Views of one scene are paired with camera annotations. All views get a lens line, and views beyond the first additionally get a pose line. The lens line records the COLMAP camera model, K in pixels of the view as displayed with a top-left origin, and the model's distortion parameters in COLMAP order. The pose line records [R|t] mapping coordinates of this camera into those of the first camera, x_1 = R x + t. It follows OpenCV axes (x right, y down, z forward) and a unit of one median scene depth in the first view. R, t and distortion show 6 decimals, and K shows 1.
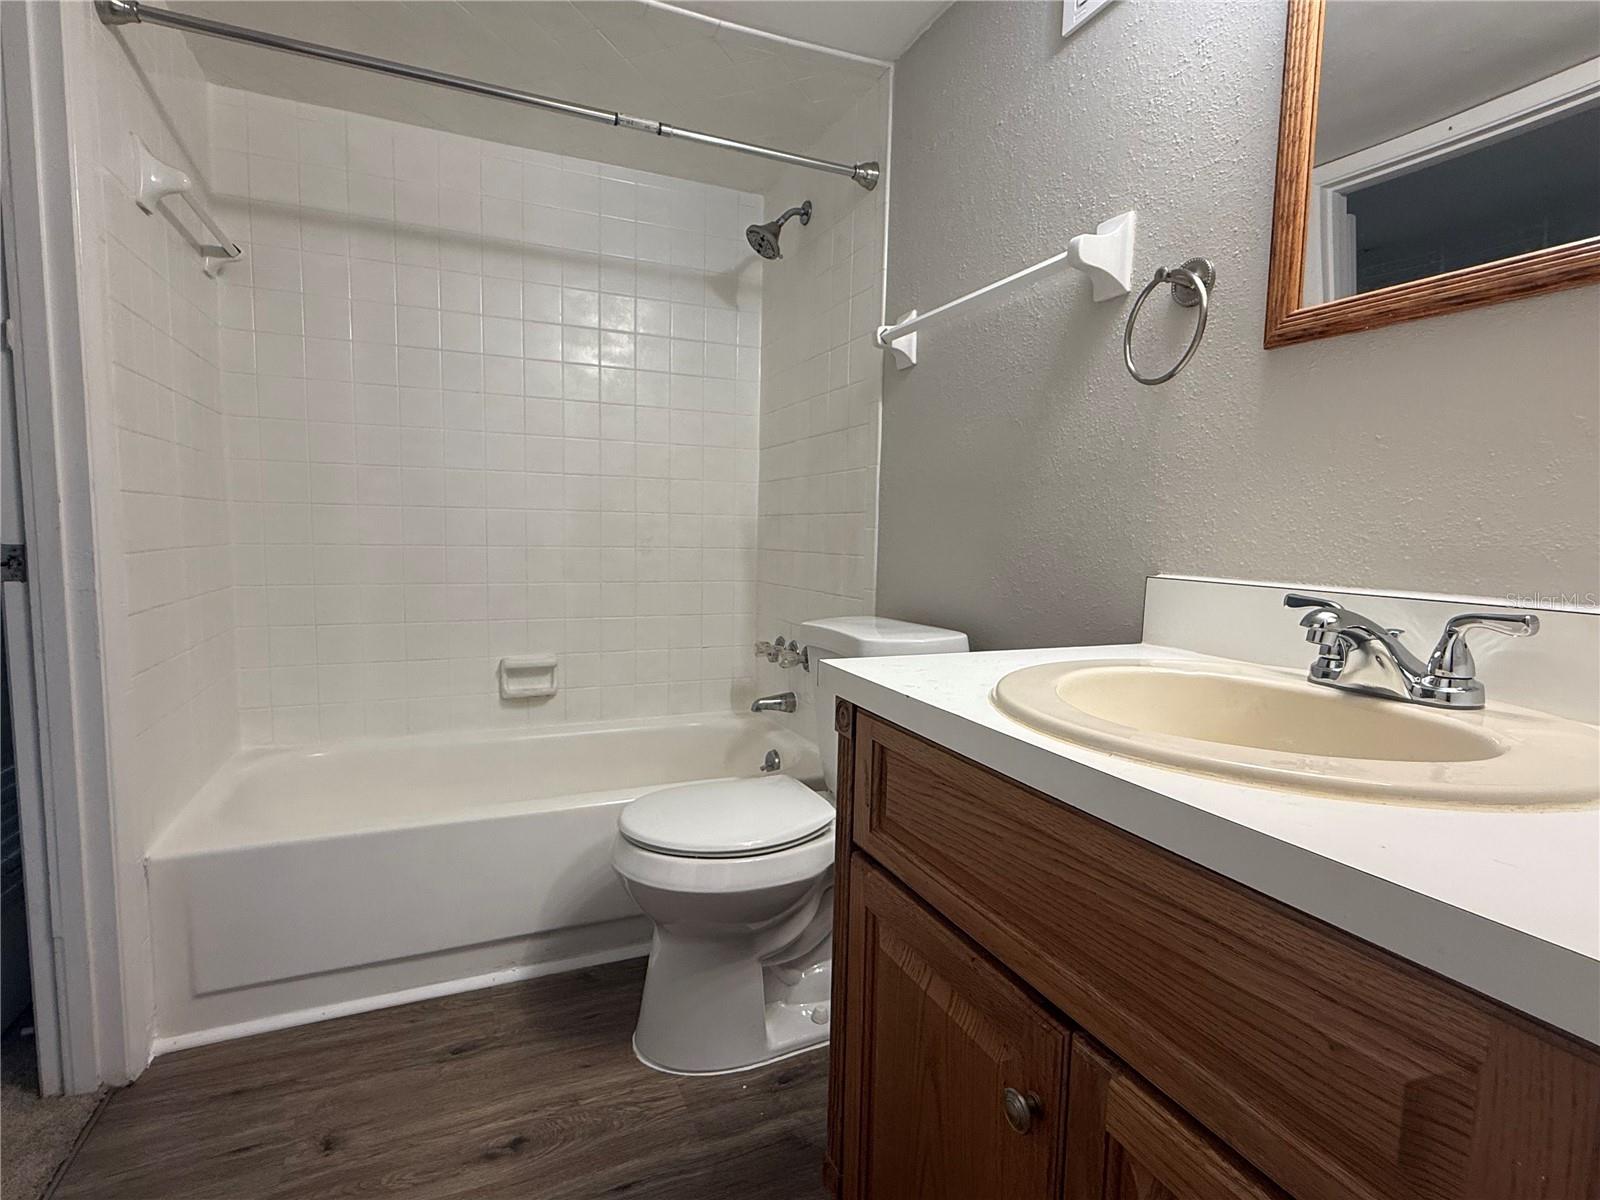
lens RADIAL K [[792.3, 0, 793.8], [0, 792.3, 600.2], [0, 0, 1]] dist [0.002365, -0.000820]
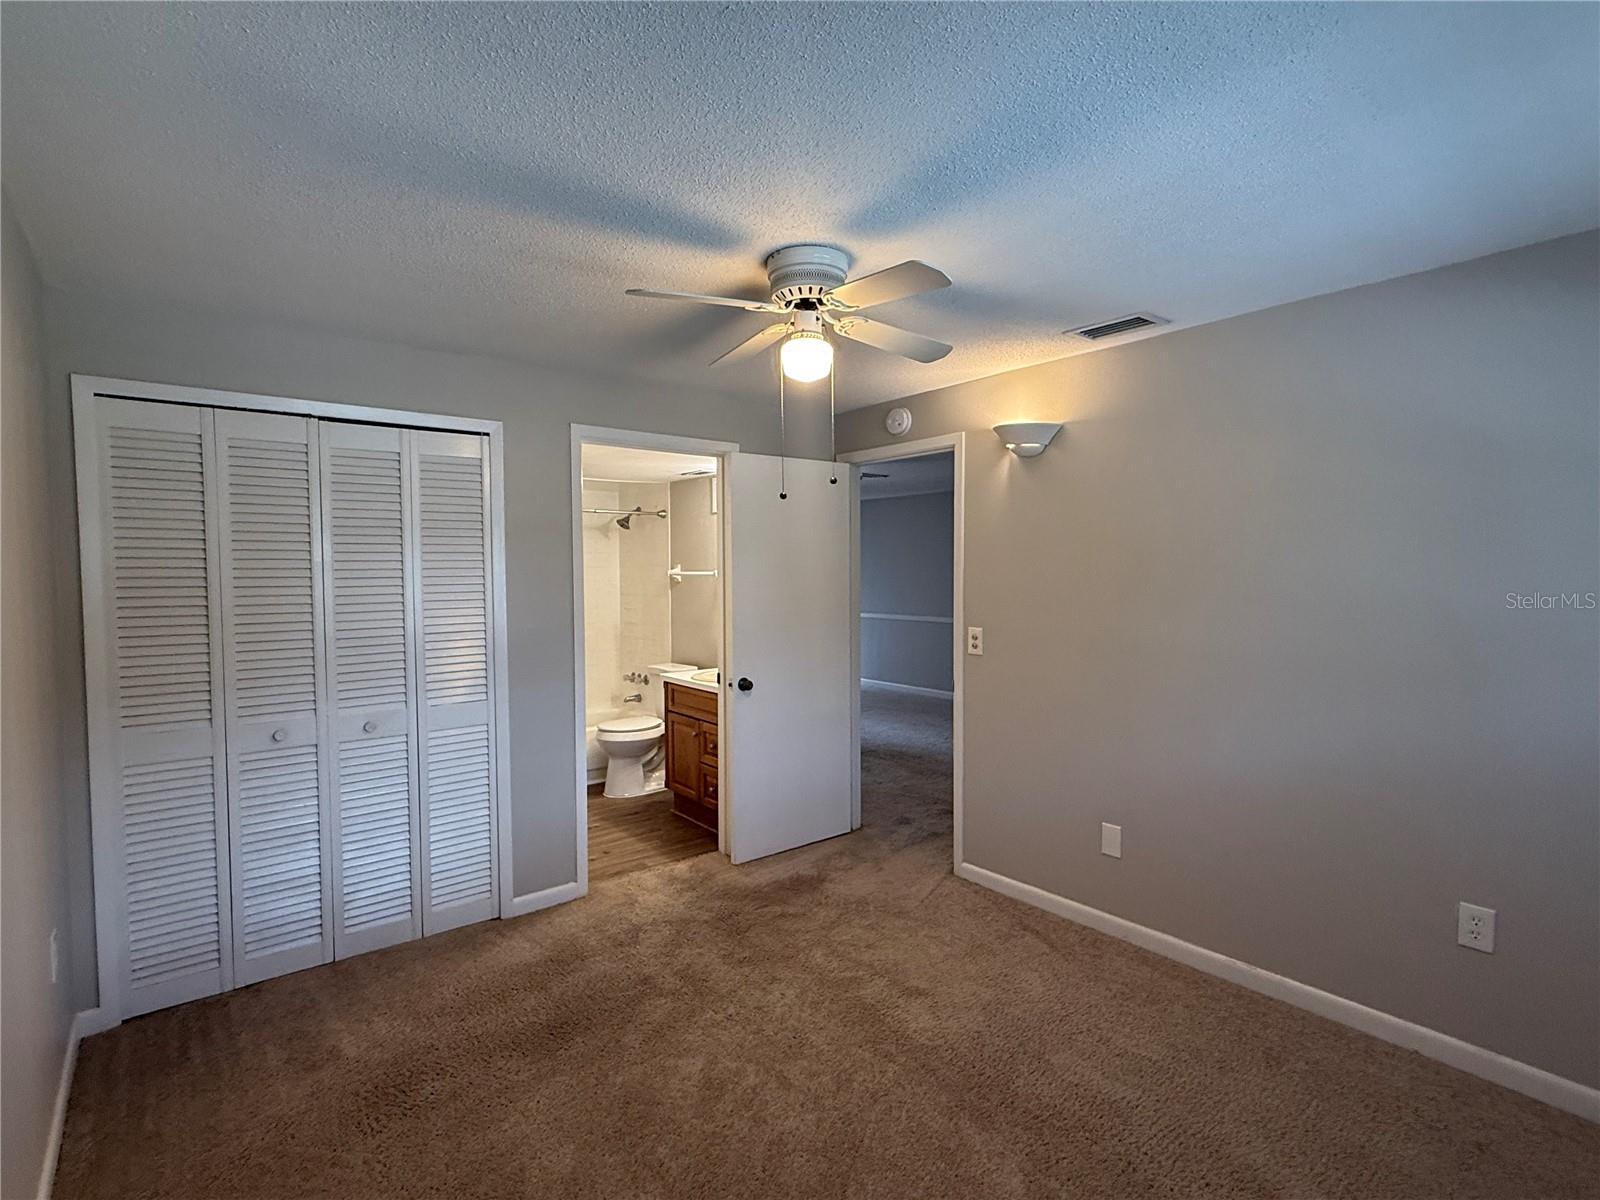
lens RADIAL K [[792.3, 0, 793.8], [0, 792.3, 600.2], [0, 0, 1]] dist [0.002365, -0.000820]
pose [[0.966751, -0.038083, 0.252869, -0.242829], [0.049744, 0.997965, -0.039881, -0.090097], [-0.250835, 0.051134, 0.966678, -2.480587]]
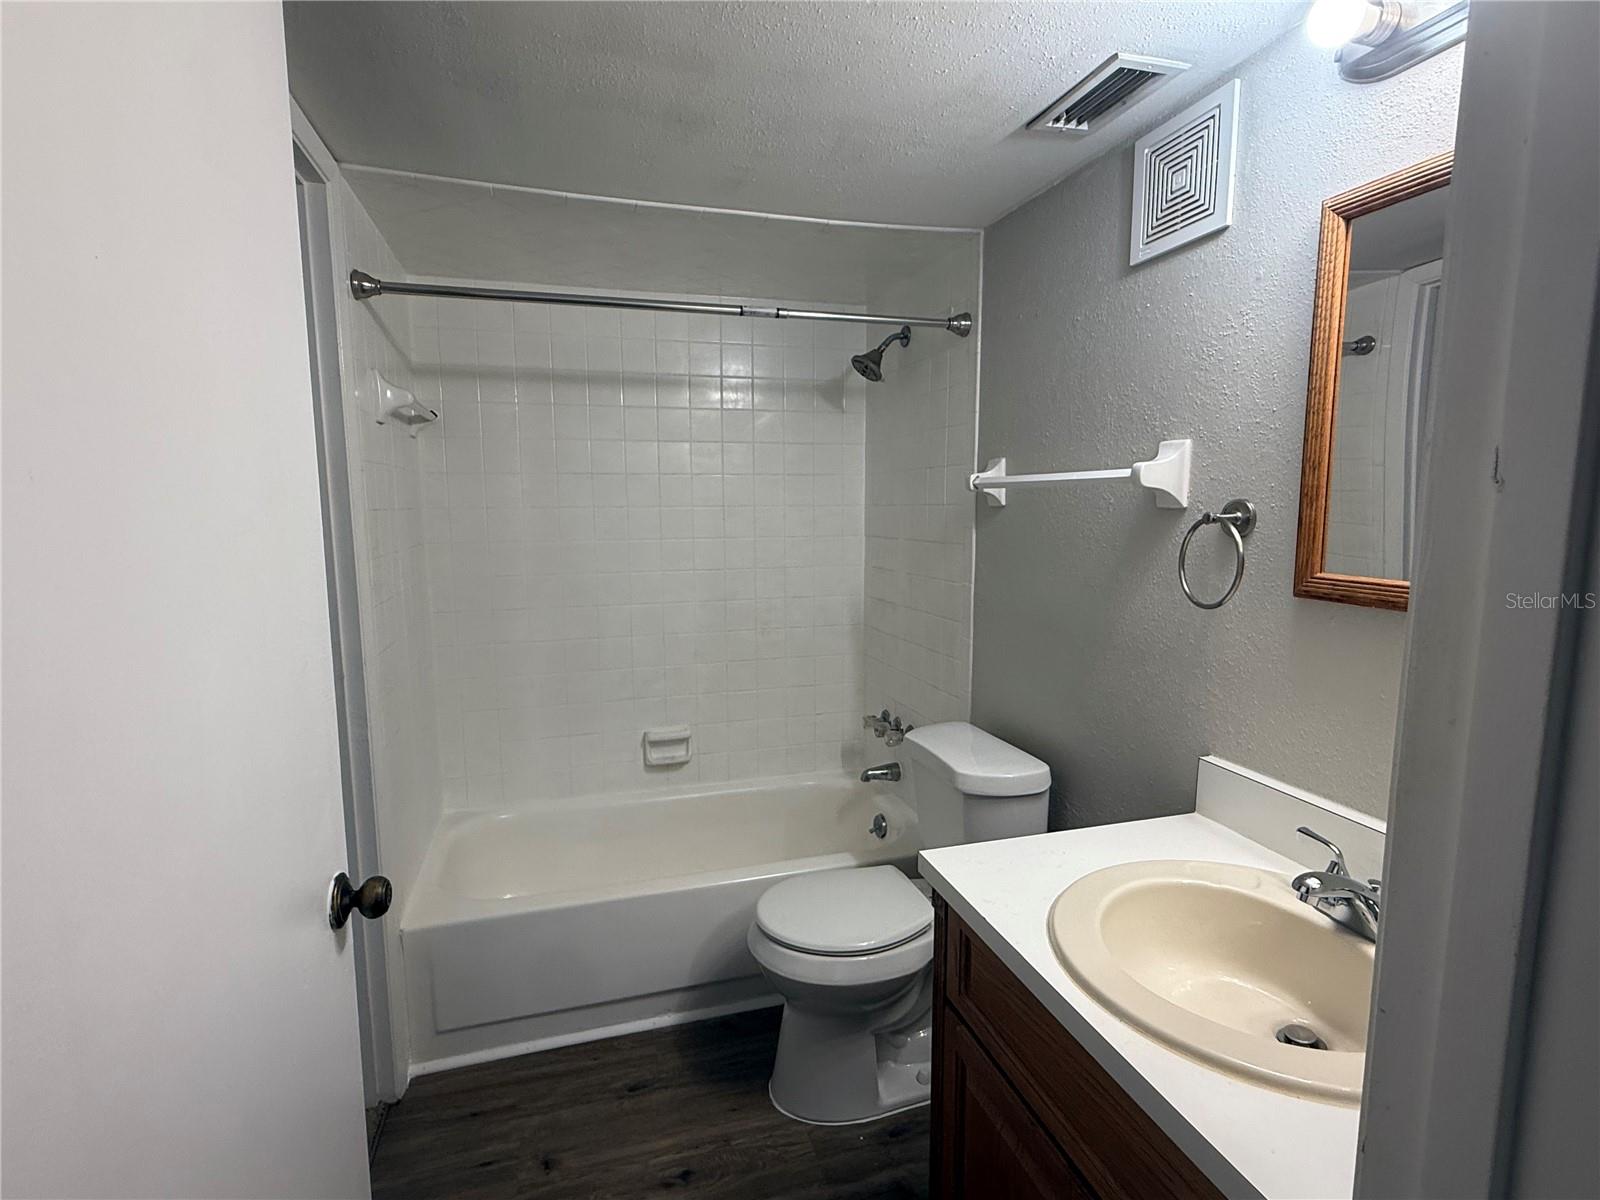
lens RADIAL K [[792.3, 0, 793.8], [0, 792.3, 600.2], [0, 0, 1]] dist [0.002365, -0.000820]
pose [[0.991533, -0.010012, -0.129472, 0.000900], [0.014261, 0.999388, 0.031933, -0.236817], [0.129073, -0.033509, 0.991069, -0.183708]]
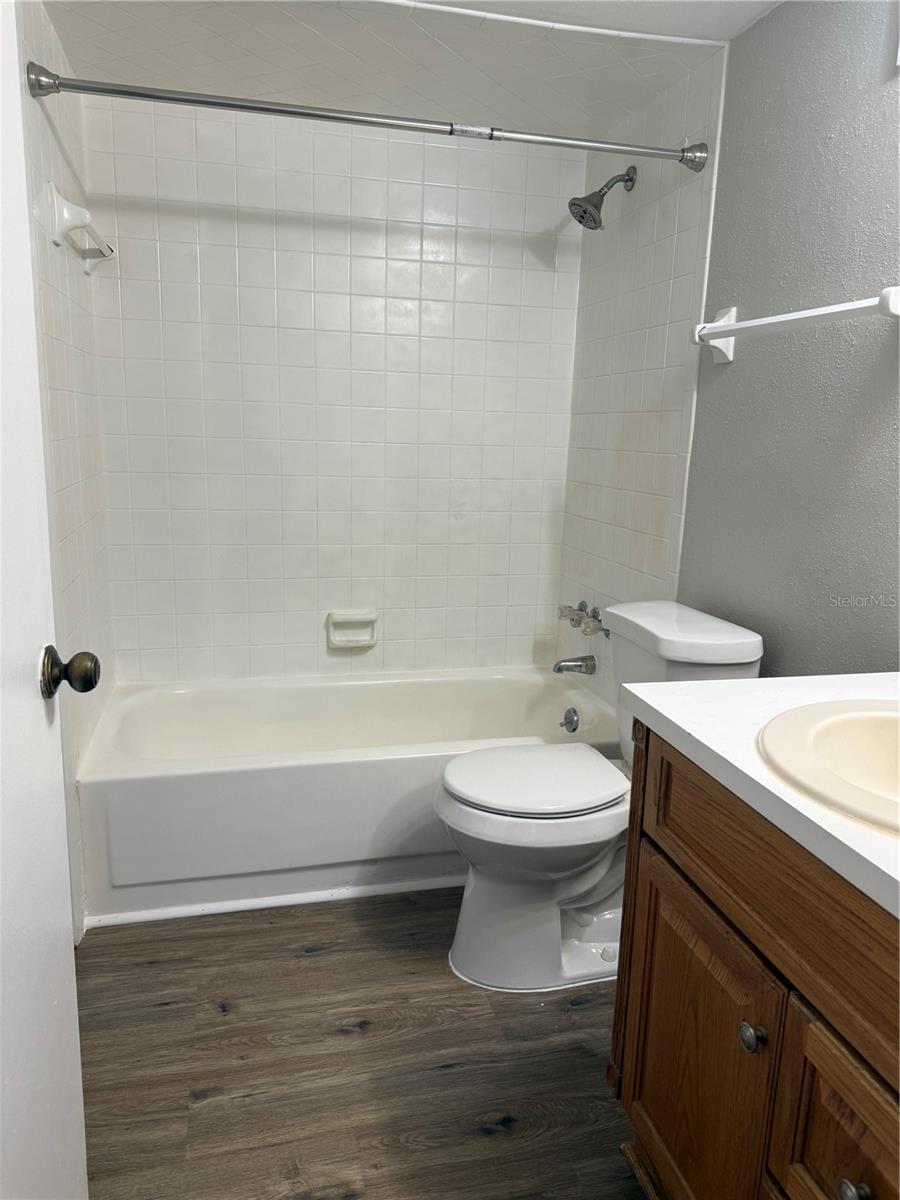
lens RADIAL K [[856.7, 0, 449.9], [0, 856.7, 604.4], [0, 0, 1]] dist [0.097110, -0.164357]
pose [[0.986008, 0.043226, -0.160997, -0.013437], [-0.024442, 0.992846, 0.116874, -0.125844], [0.164897, -0.111303, 0.980010, -0.223252]]
